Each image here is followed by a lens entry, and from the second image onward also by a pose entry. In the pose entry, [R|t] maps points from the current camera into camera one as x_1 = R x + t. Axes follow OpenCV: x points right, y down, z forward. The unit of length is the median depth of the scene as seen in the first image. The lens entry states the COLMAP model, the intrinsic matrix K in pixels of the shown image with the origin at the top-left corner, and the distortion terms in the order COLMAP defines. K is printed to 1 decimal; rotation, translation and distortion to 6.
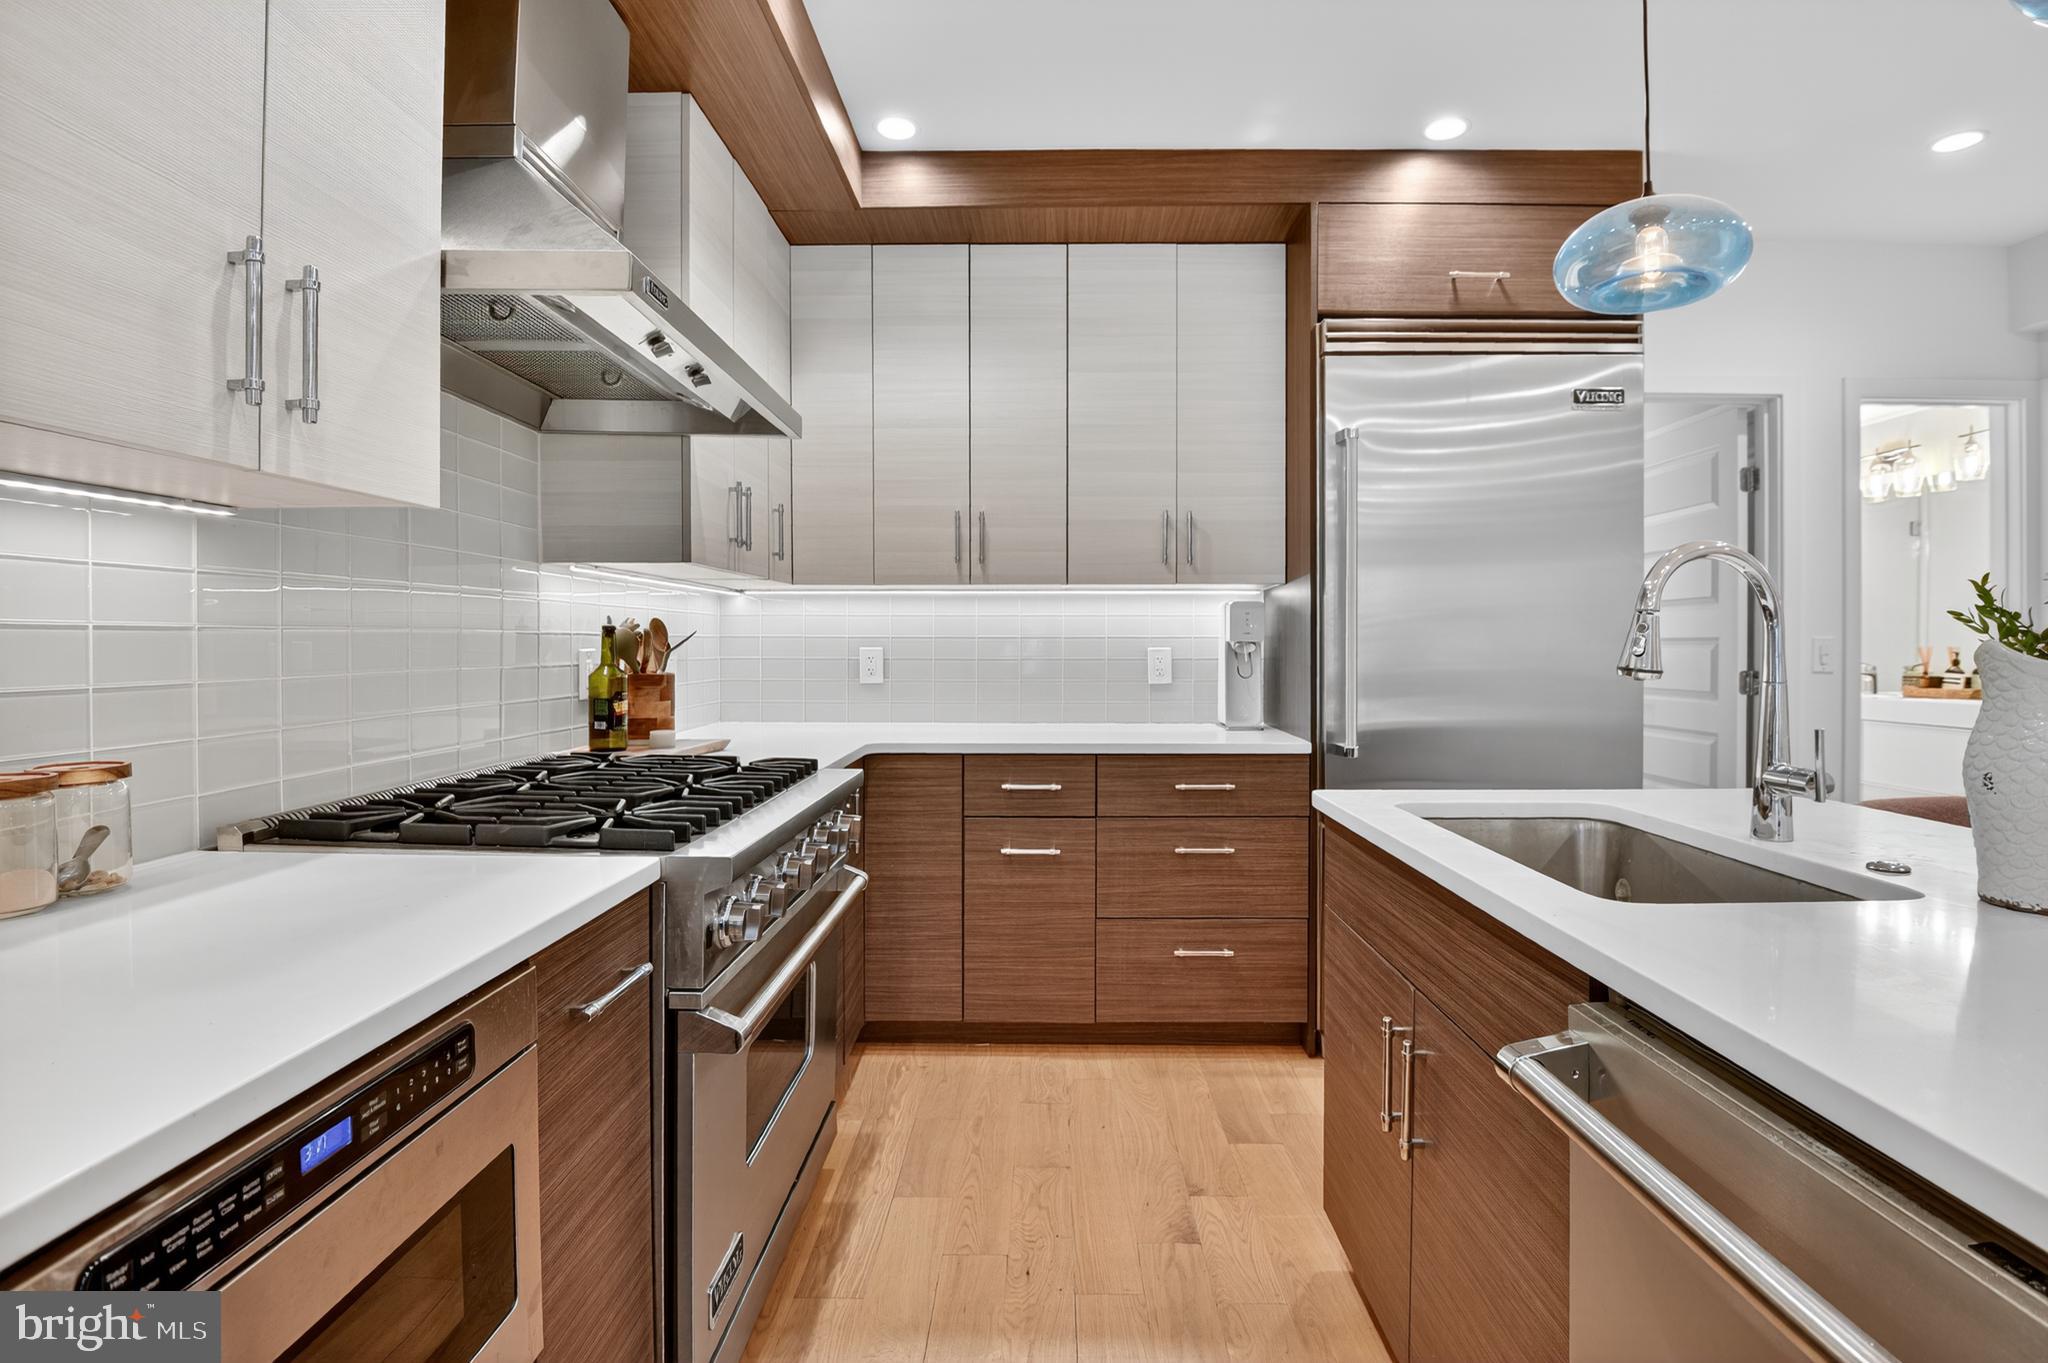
lens RADIAL K [[987.1, 0, 1050.4], [0, 987.1, 657.6], [0, 0, 1]] dist [-0.015738, -0.001002]
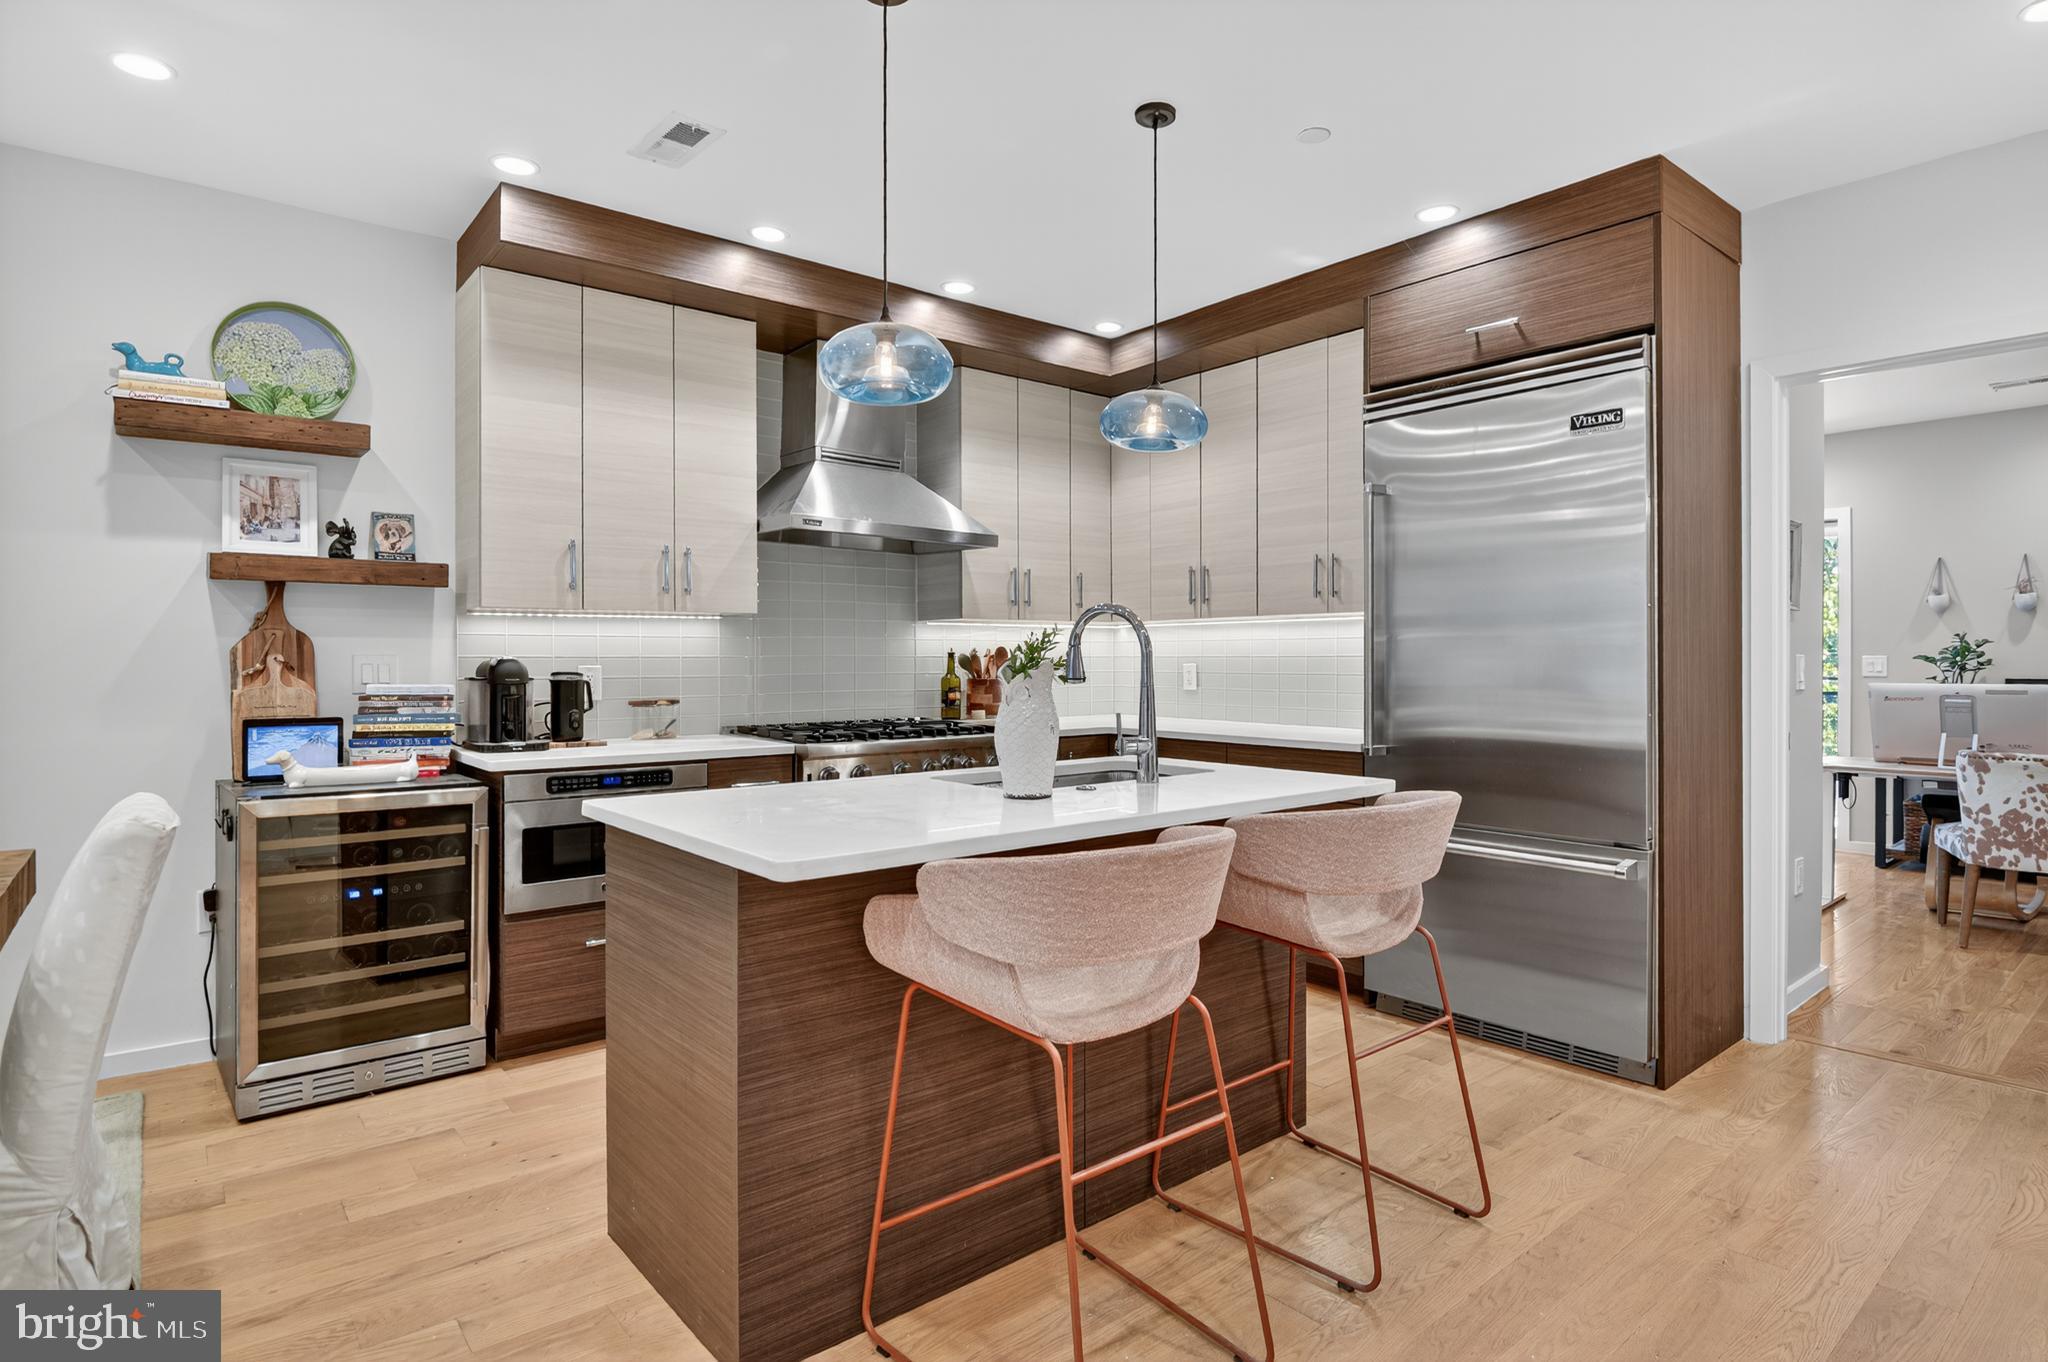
lens RADIAL K [[1052.6, 0, 1037.7], [0, 1052.6, 665.9], [0, 0, 1]] dist [-0.017126, -0.000717]
pose [[0.648471, 0.002758, -0.761234, 1.246220], [-0.008324, 0.999959, -0.003468, -0.001170], [0.761194, 0.008586, 0.648468, -0.180299]]
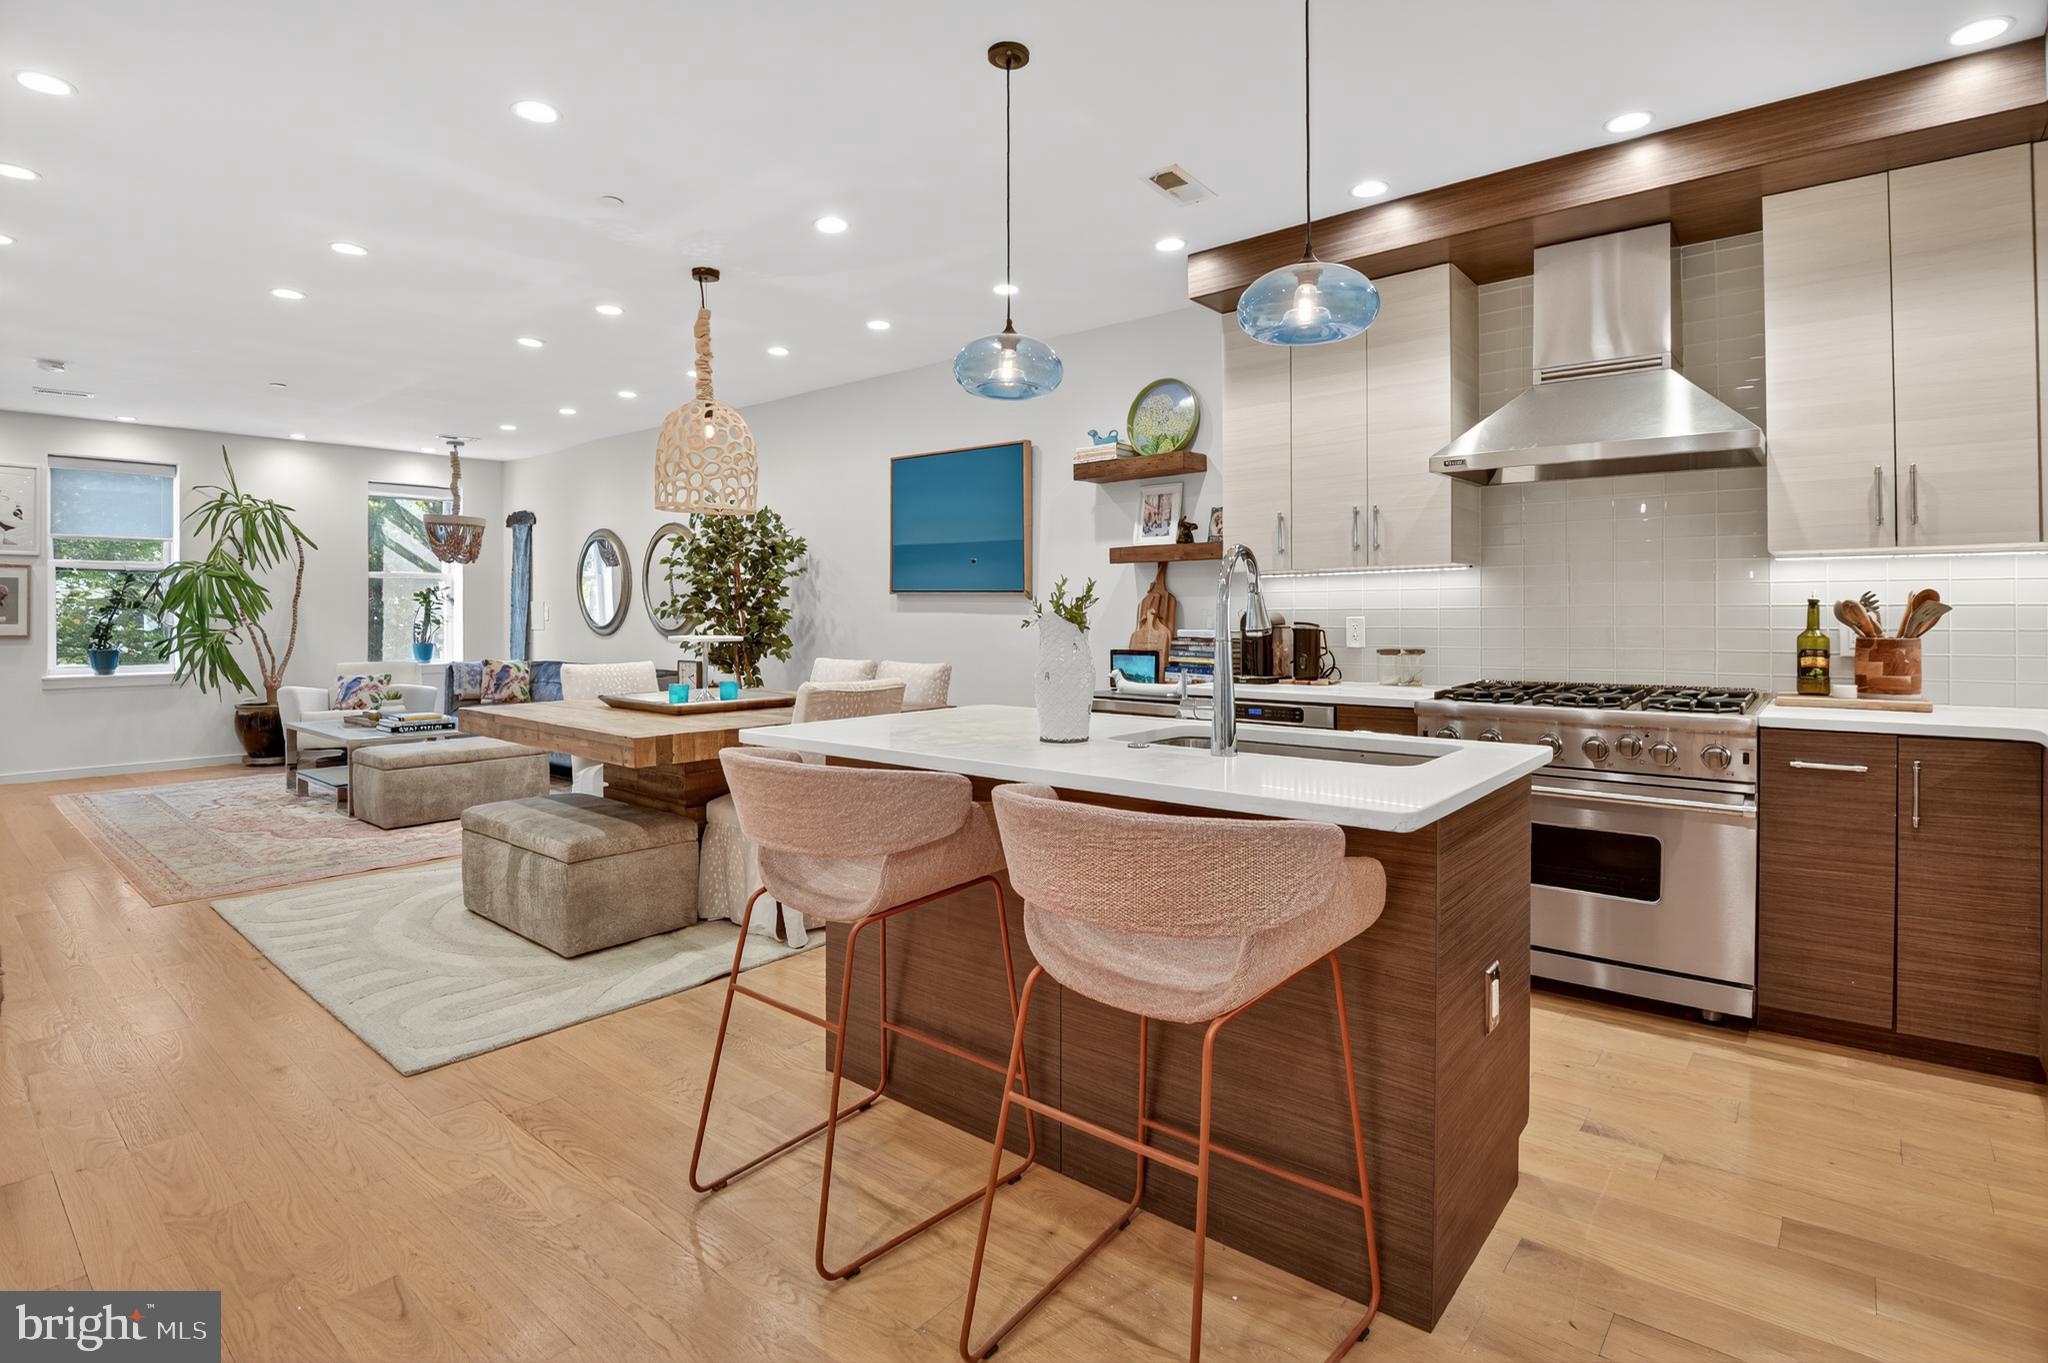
lens RADIAL K [[987.1, 0, 1042.3], [0, 987.1, 624.0], [0, 0, 1]] dist [-0.015738, -0.001002]
pose [[-0.631027, 0.003758, -0.775752, 1.255274], [-0.009776, 0.999870, 0.012797, -0.006211], [0.775700, 0.015659, -0.630908, 1.066341]]
